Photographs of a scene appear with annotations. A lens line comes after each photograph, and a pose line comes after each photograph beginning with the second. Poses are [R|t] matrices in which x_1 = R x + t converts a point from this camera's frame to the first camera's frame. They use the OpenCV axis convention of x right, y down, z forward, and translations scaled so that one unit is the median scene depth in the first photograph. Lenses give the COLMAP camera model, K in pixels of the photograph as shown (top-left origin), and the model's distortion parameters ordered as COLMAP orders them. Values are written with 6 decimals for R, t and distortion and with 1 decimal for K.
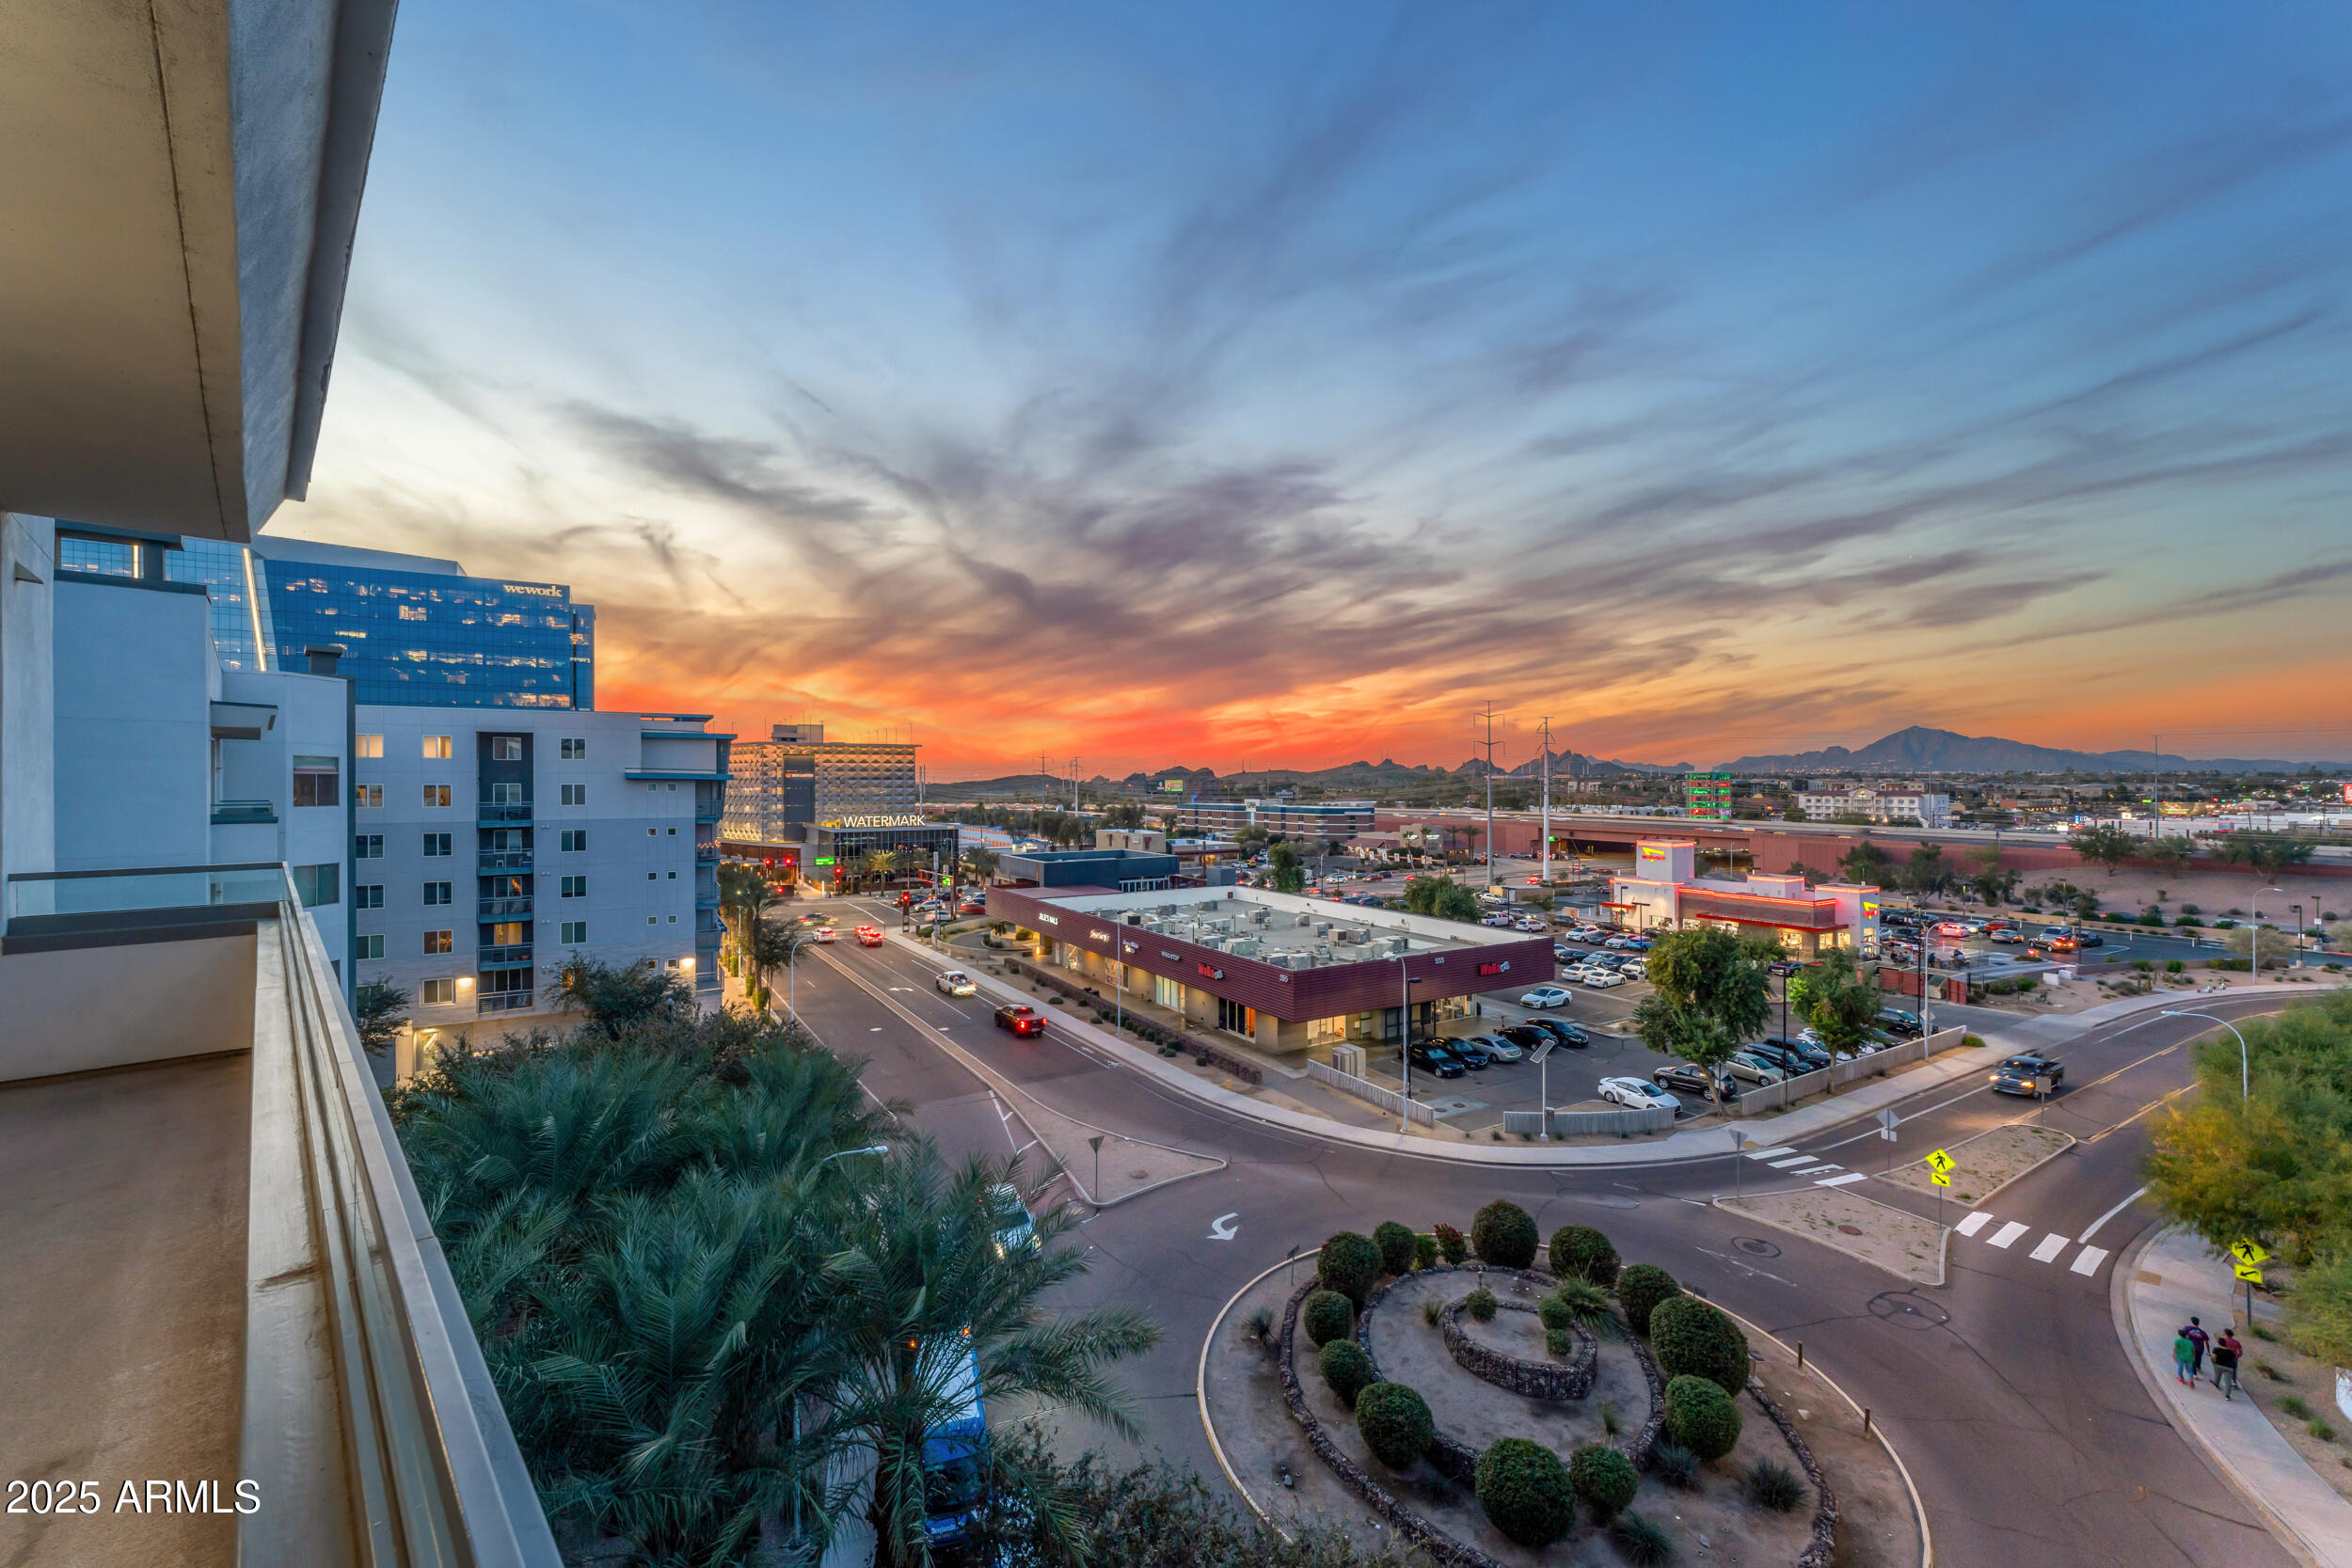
lens RADIAL K [[935.2, 0, 1173.7], [0, 935.2, 763.7], [0, 0, 1]] dist [-0.001429, 0.000364]
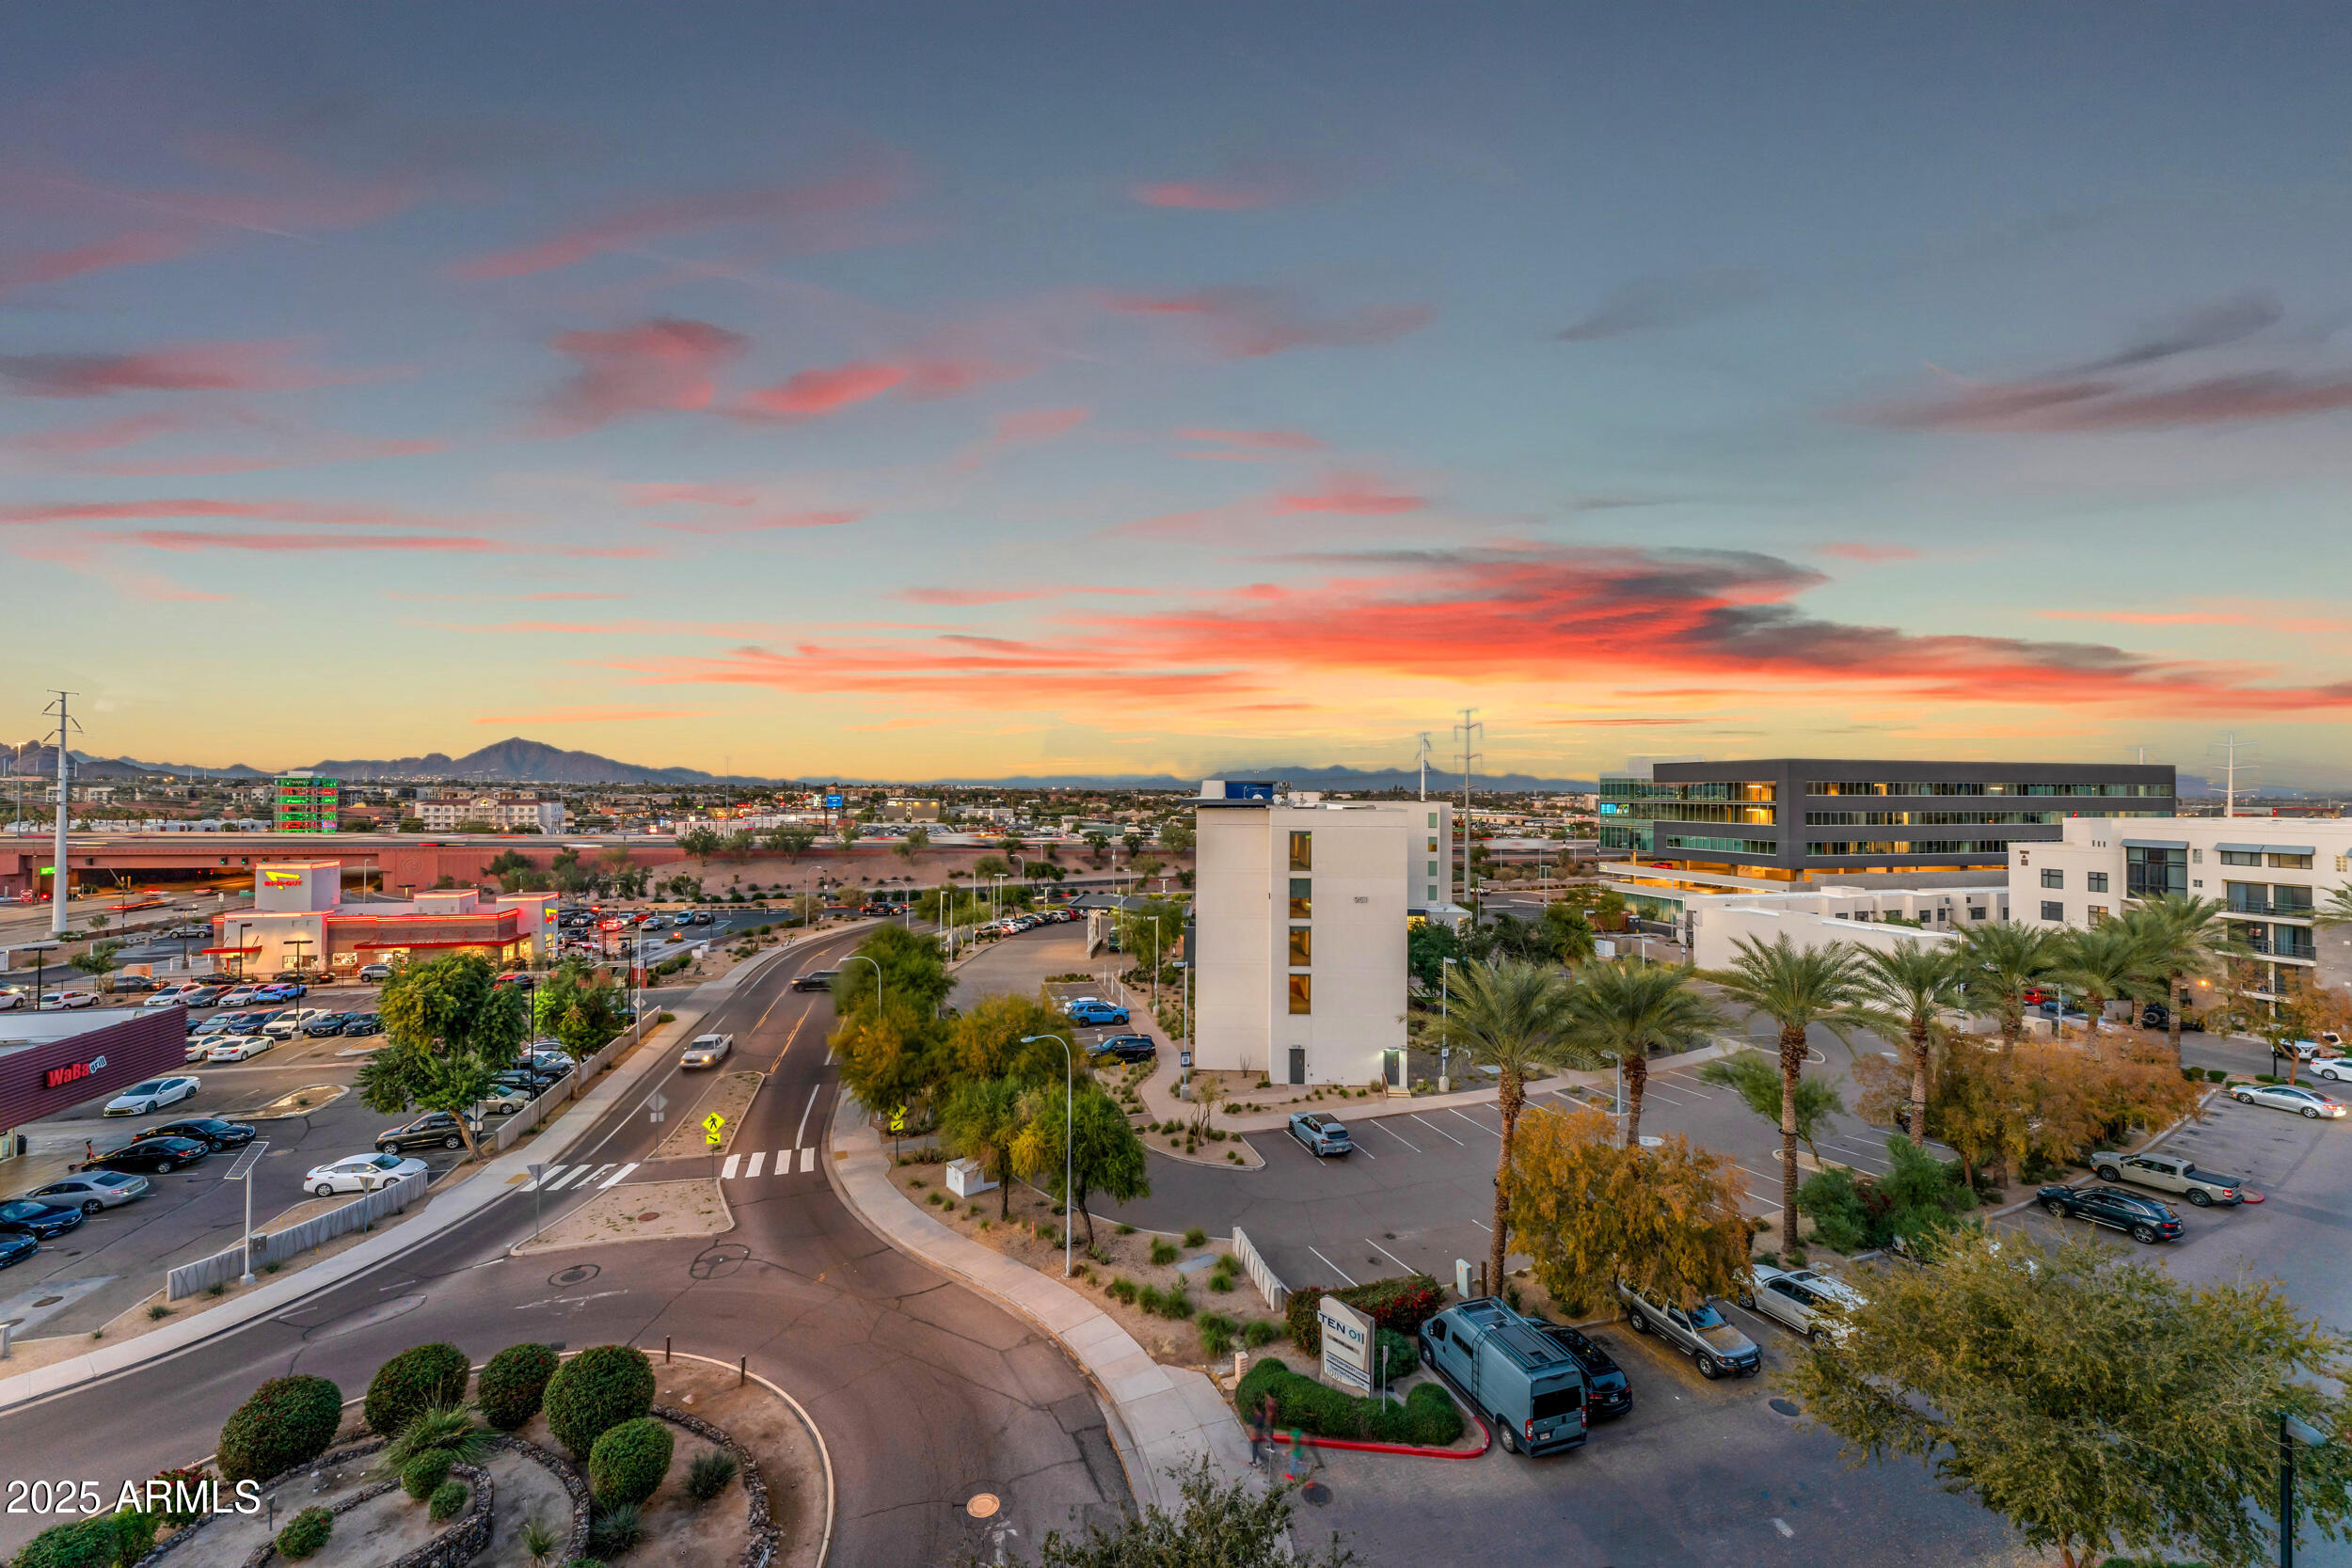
lens RADIAL K [[935.8, 0, 1176.0], [0, 935.8, 784.0], [0, 0, 1]] dist [0.000365, 0.000478]
pose [[0.277683, 0.015048, 0.960555, -0.072601], [-0.027130, 0.999601, -0.007817, 0.002306], [-0.960289, -0.023889, 0.277981, 0.081577]]
